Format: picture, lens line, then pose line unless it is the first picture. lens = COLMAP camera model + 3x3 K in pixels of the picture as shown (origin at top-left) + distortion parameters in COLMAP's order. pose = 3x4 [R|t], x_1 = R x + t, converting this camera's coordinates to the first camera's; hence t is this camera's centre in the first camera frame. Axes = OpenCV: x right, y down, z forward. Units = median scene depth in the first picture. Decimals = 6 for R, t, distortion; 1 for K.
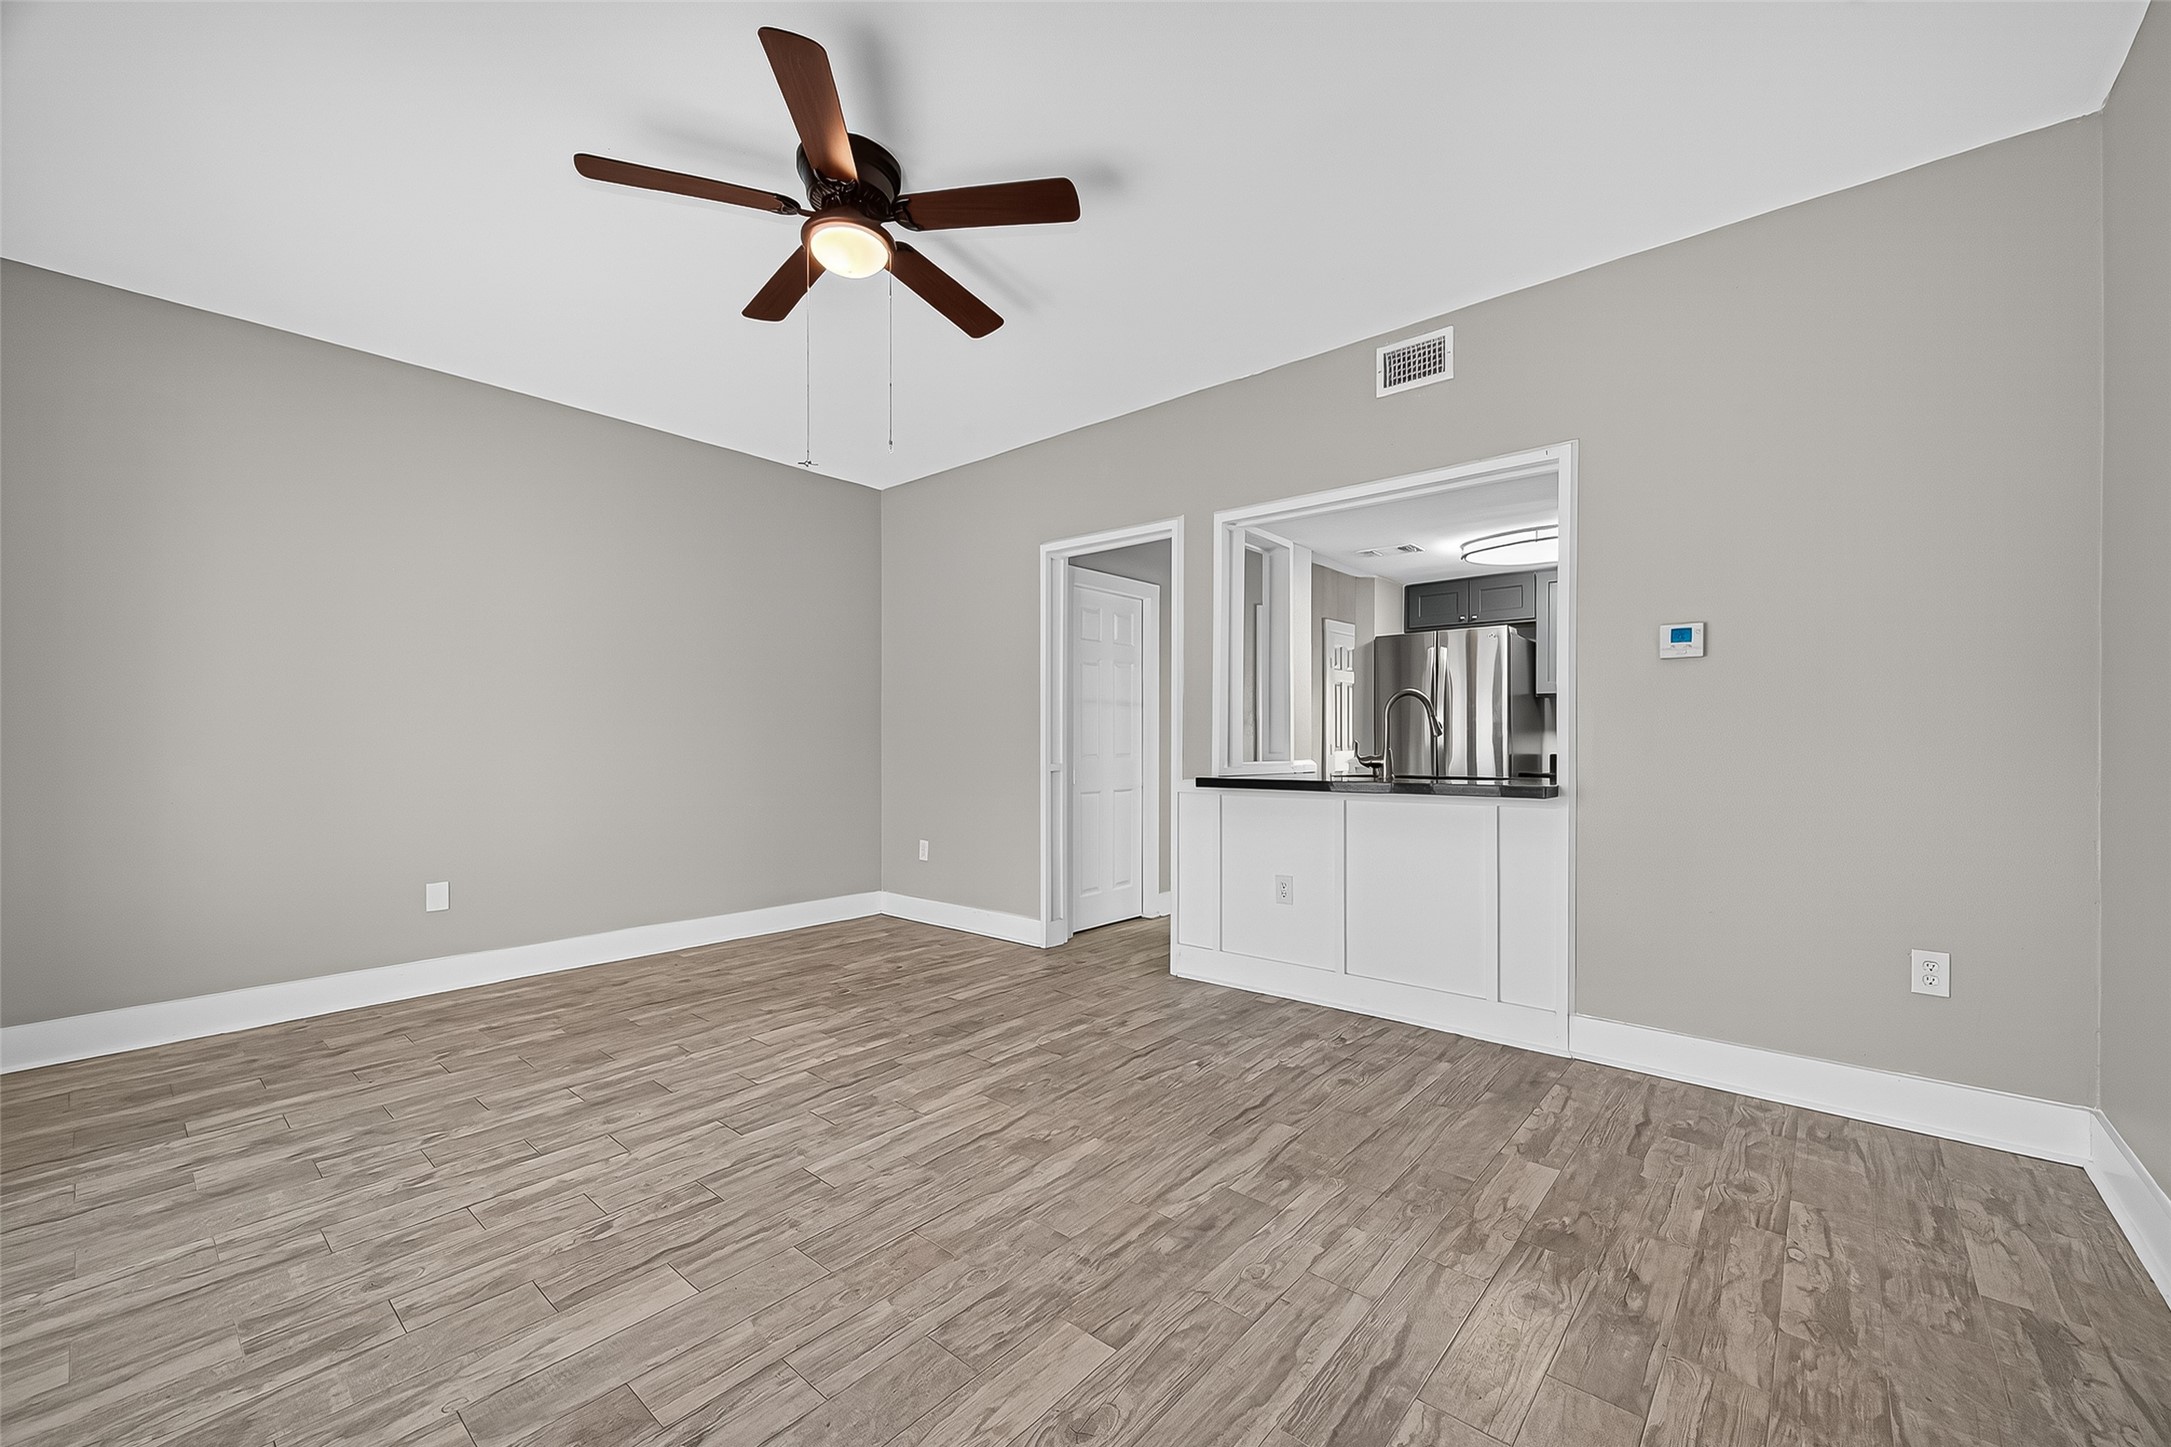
lens RADIAL K [[850.4, 0, 1089.9], [0, 850.4, 734.6], [0, 0, 1]] dist [0.007190, -0.001537]
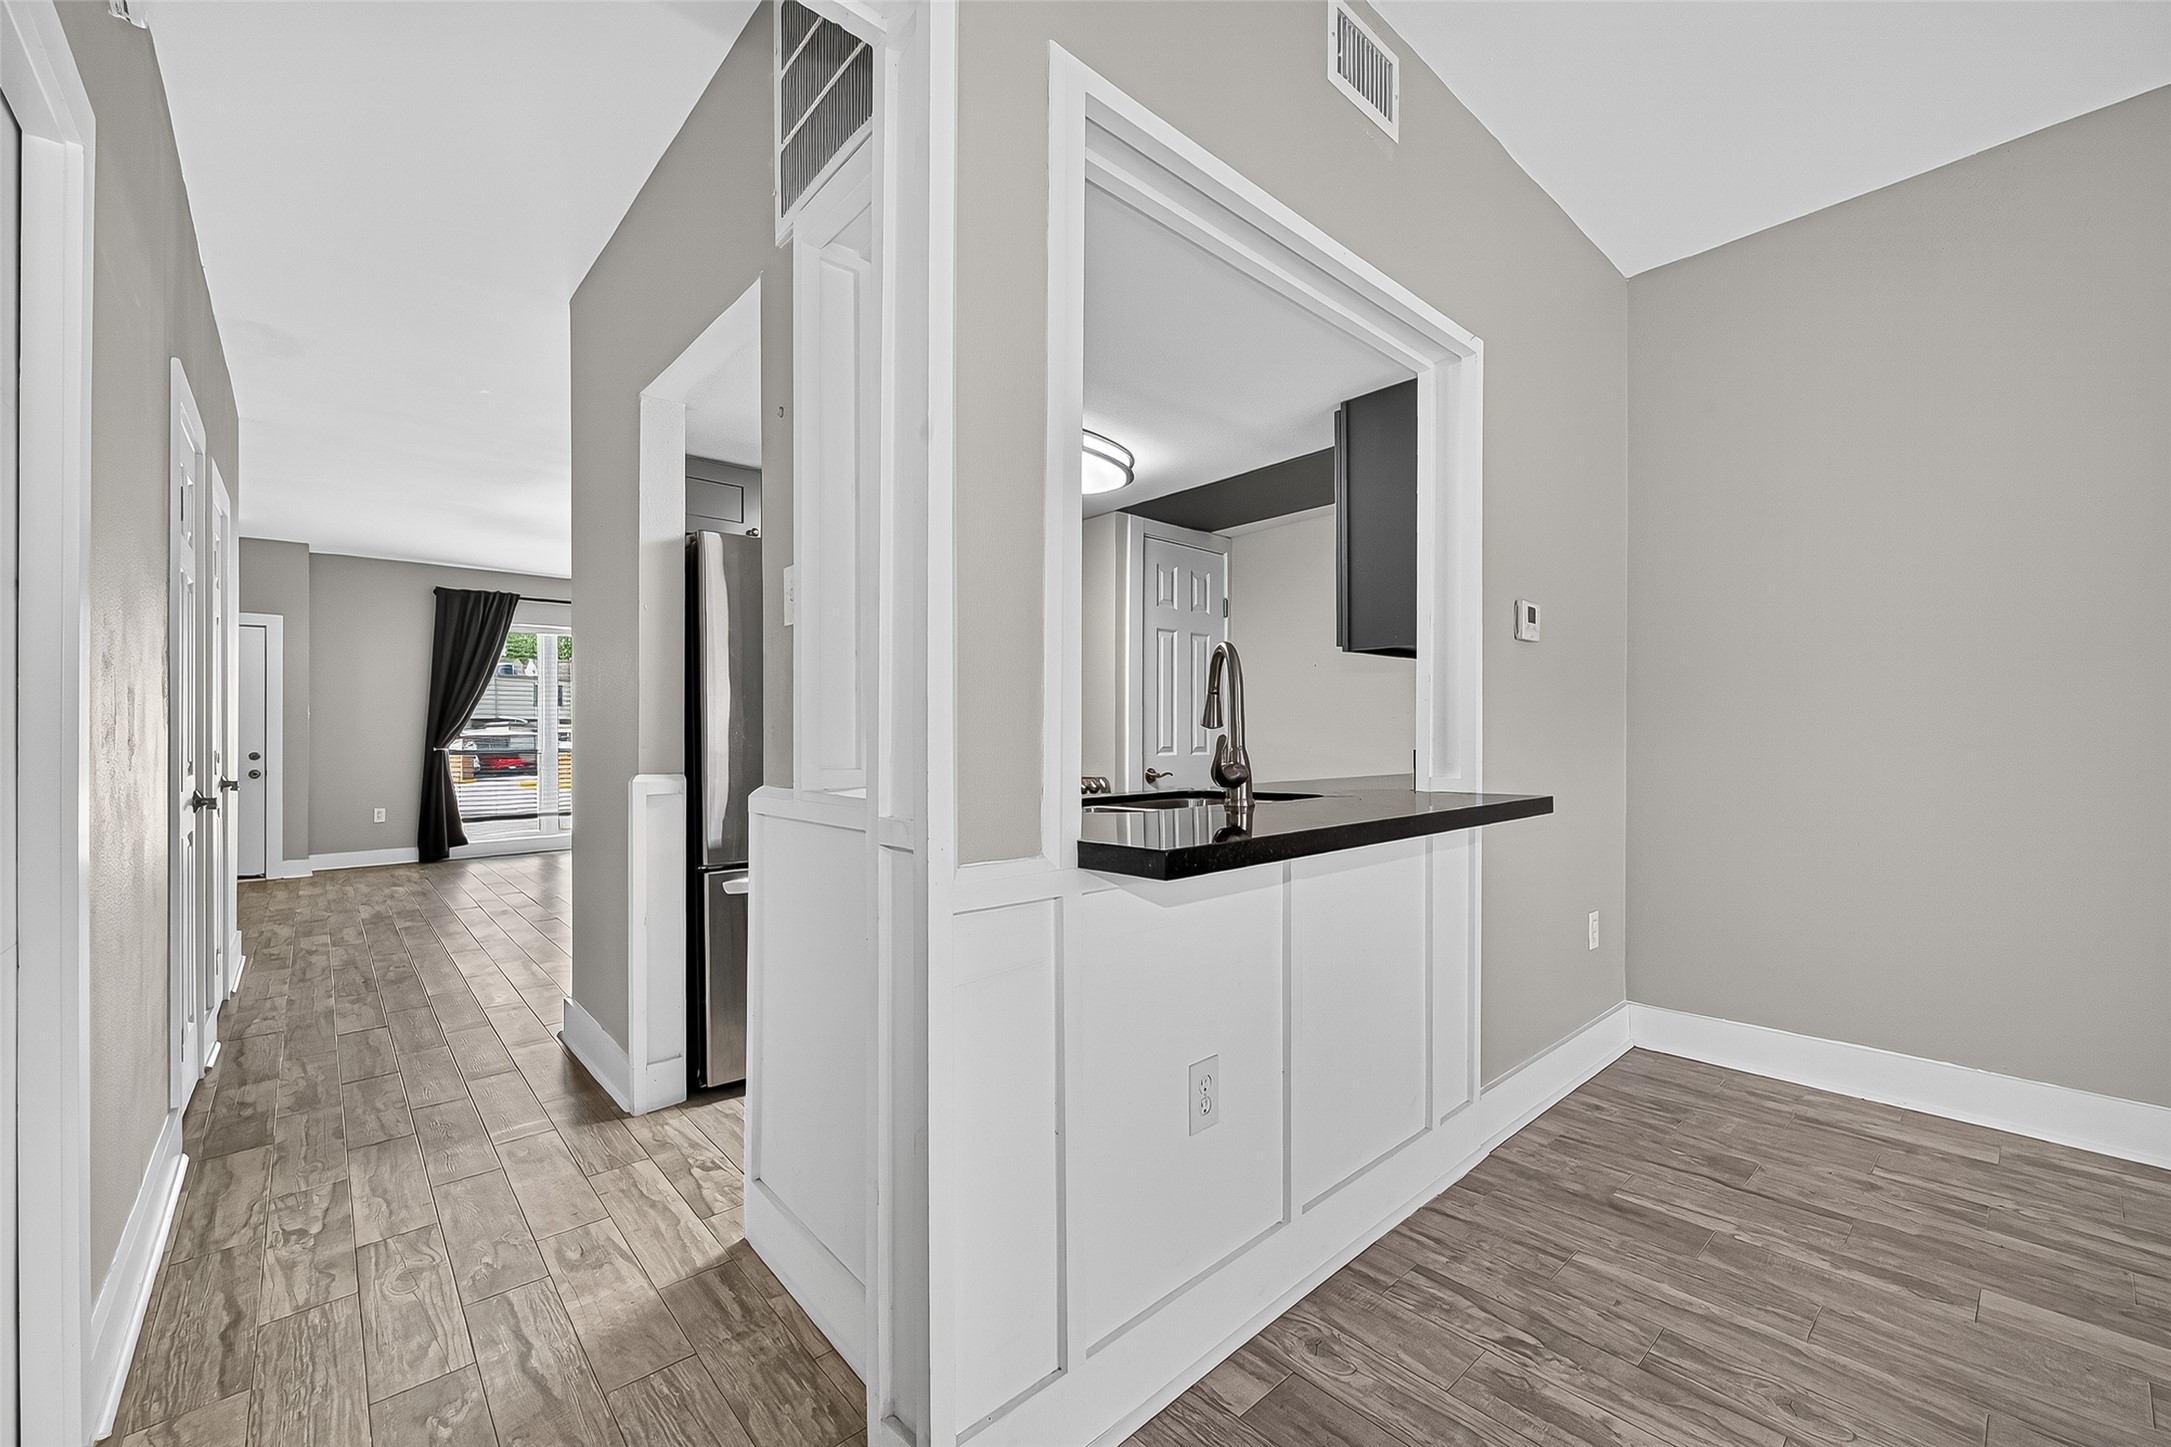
lens RADIAL K [[850.4, 0, 1078.5], [0, 850.4, 720.0], [0, 0, 1]] dist [0.007190, -0.001537]
pose [[0.123513, 0.022967, 0.992077, -0.298522], [-0.006518, 0.999729, -0.022332, 0.008309], [-0.992322, -0.003708, 0.123629, 1.488614]]
